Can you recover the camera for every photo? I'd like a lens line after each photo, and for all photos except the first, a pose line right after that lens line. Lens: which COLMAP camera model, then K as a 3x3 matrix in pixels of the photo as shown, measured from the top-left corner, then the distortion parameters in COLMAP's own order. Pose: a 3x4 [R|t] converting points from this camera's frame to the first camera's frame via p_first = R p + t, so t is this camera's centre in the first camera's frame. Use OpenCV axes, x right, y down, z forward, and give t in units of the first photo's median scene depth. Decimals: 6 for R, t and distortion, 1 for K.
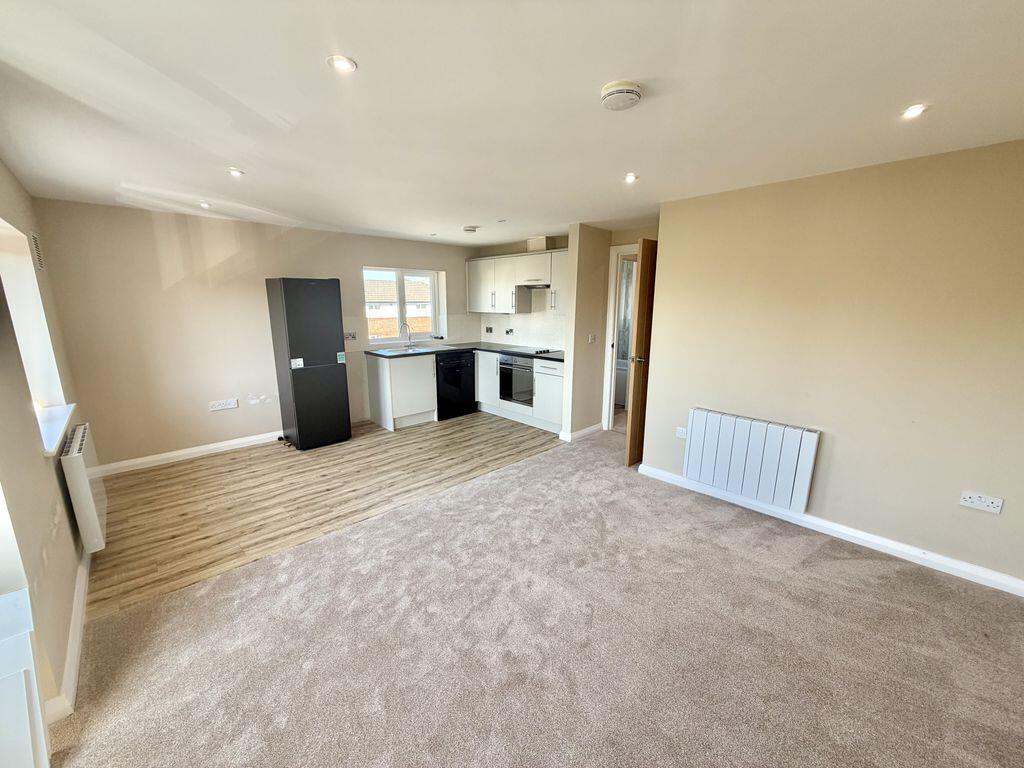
lens RADIAL K [[404.6, 0, 512.0], [0, 404.6, 384.0], [0, 0, 1]] dist [0.000314, -0.000040]
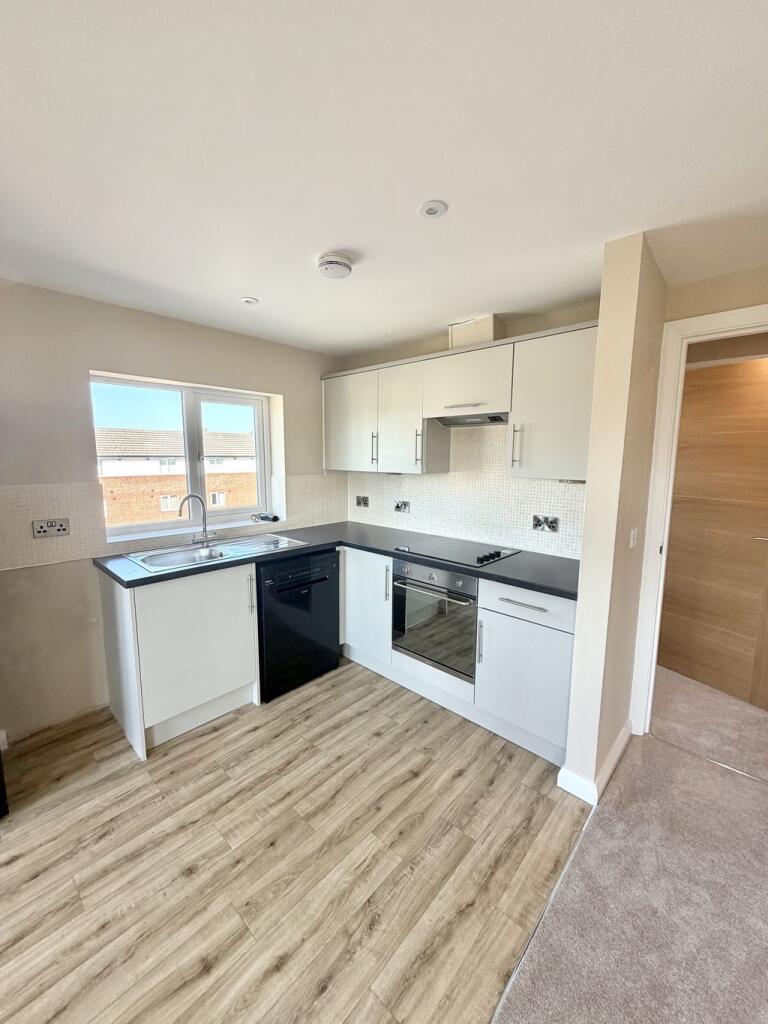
lens RADIAL K [[404.6, 0, 384.0], [0, 404.6, 512.0], [0, 0, 1]] dist [0.000314, -0.000040]
pose [[0.998679, -0.003835, 0.051244, -0.064719], [0.007129, 0.997909, -0.064242, -0.097155], [-0.050891, 0.064522, 0.996618, 0.514722]]
